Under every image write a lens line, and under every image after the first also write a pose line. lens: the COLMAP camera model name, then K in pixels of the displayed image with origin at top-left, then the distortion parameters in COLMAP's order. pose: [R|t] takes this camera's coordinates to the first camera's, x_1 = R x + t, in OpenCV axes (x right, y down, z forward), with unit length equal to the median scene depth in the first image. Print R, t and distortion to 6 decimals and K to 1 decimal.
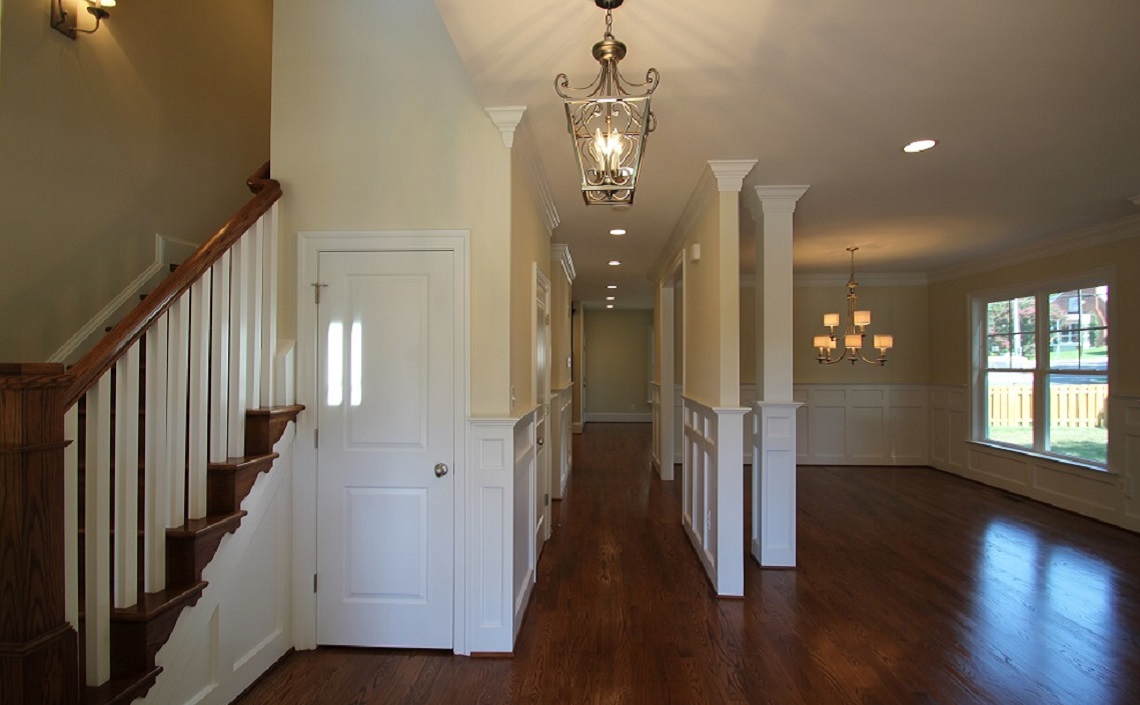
lens RADIAL K [[532.2, 0, 570.0], [0, 532.2, 352.5], [0, 0, 1]] dist [-0.001745, -0.000268]
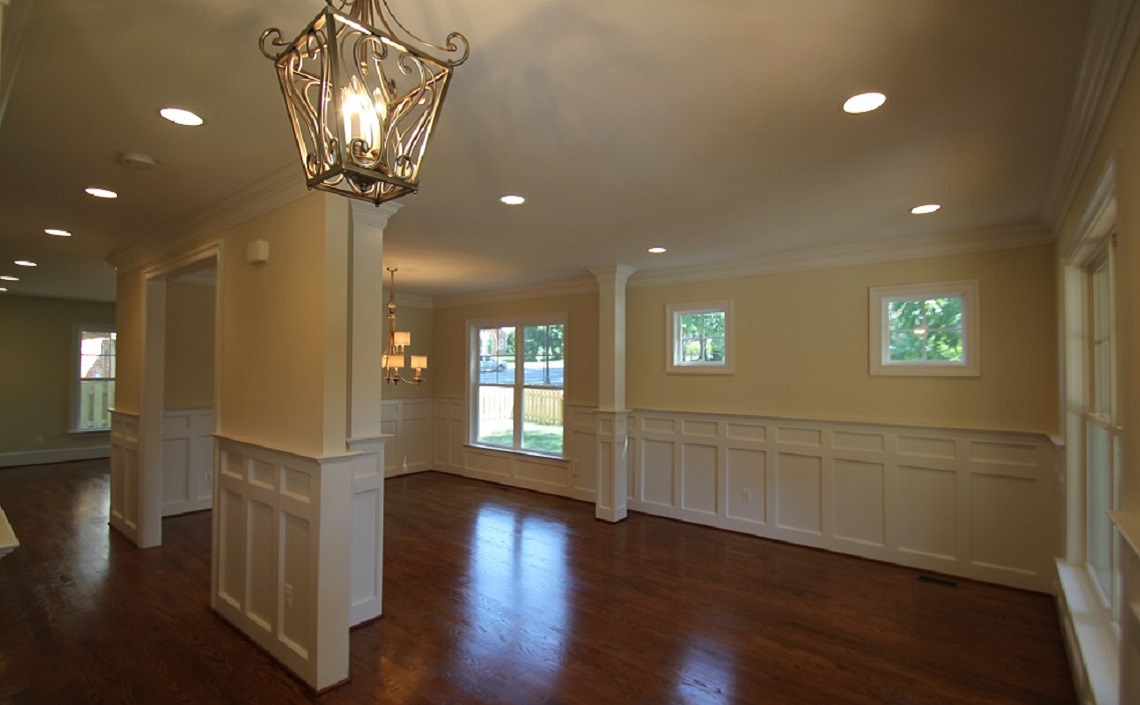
lens RADIAL K [[532.2, 0, 570.0], [0, 532.2, 352.5], [0, 0, 1]] dist [-0.001745, -0.000268]
pose [[0.575410, 0.020685, 0.817603, -0.104262], [-0.017565, 0.999762, -0.012931, -0.031069], [-0.817676, -0.006920, 0.575637, 0.145042]]
